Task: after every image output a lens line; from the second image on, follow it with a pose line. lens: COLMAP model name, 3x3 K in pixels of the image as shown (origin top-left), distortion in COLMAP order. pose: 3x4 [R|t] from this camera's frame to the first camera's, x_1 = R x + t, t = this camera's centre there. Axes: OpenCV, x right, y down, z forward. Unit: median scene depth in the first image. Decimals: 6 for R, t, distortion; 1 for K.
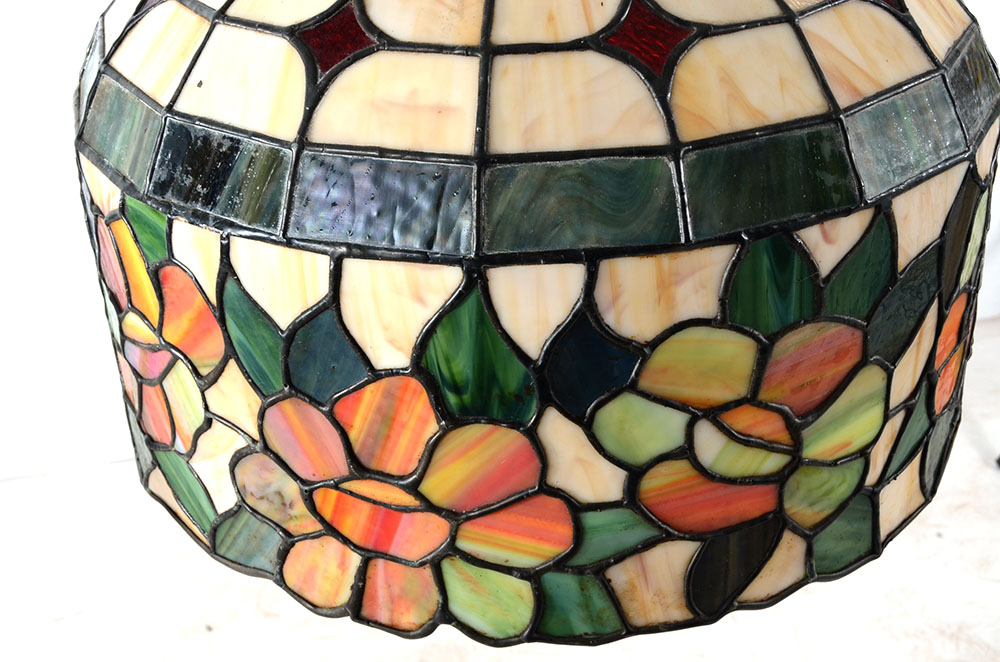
lens RADIAL K [[1472.4, 0, 500.0], [0, 1472.4, 331.0], [0, 0, 1]] dist [-0.028227, -0.059890]
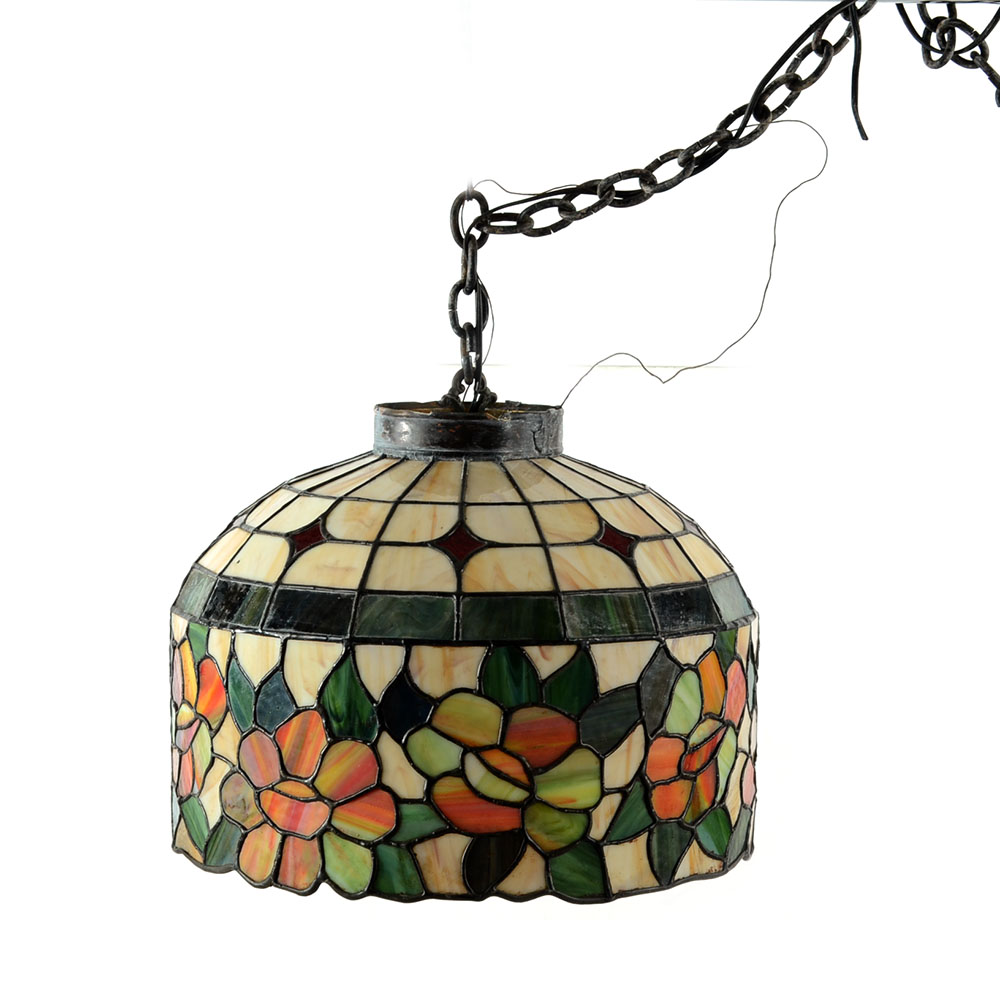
lens RADIAL K [[3652.7, 0, 500.0], [0, 3652.7, 500.0], [0, 0, 1]] dist [0.102670, 1.855964]
pose [[0.965845, 0.063933, -0.251111, 1.254374], [-0.160717, 0.907968, -0.386994, 1.477271], [0.203259, 0.414134, 0.887231, -3.021286]]
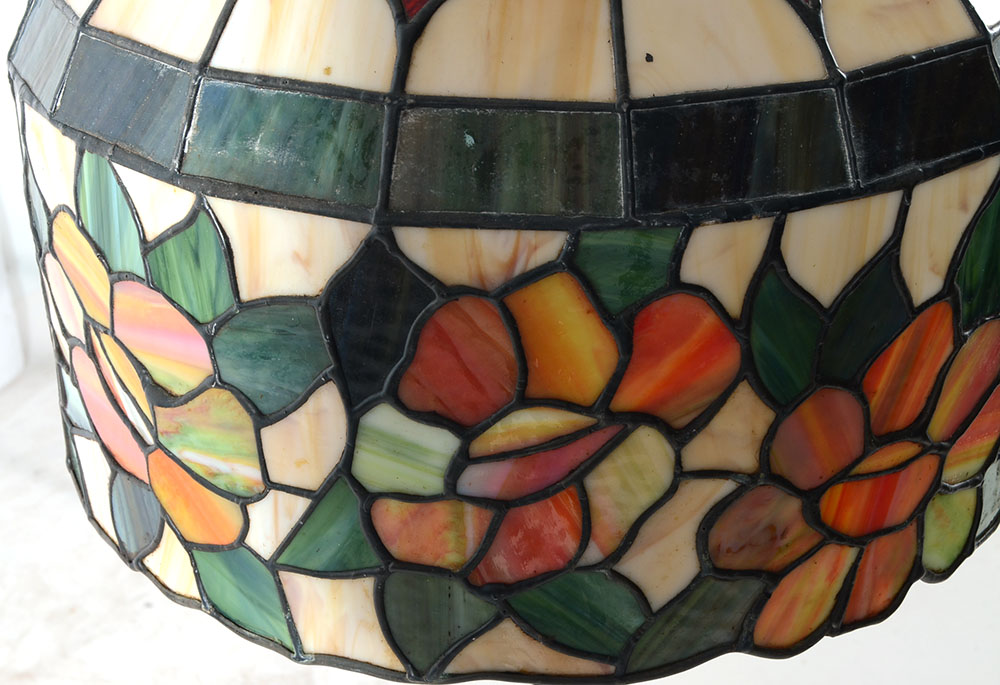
lens RADIAL K [[1812.8, 0, 500.0], [0, 1812.8, 342.5], [0, 0, 1]] dist [-0.137566, -0.004945]
pose [[0.623003, -0.353128, 0.697974, -0.971507], [0.369731, 0.919269, 0.135072, -0.187099], [-0.689323, 0.173912, 0.703269, 0.408963]]
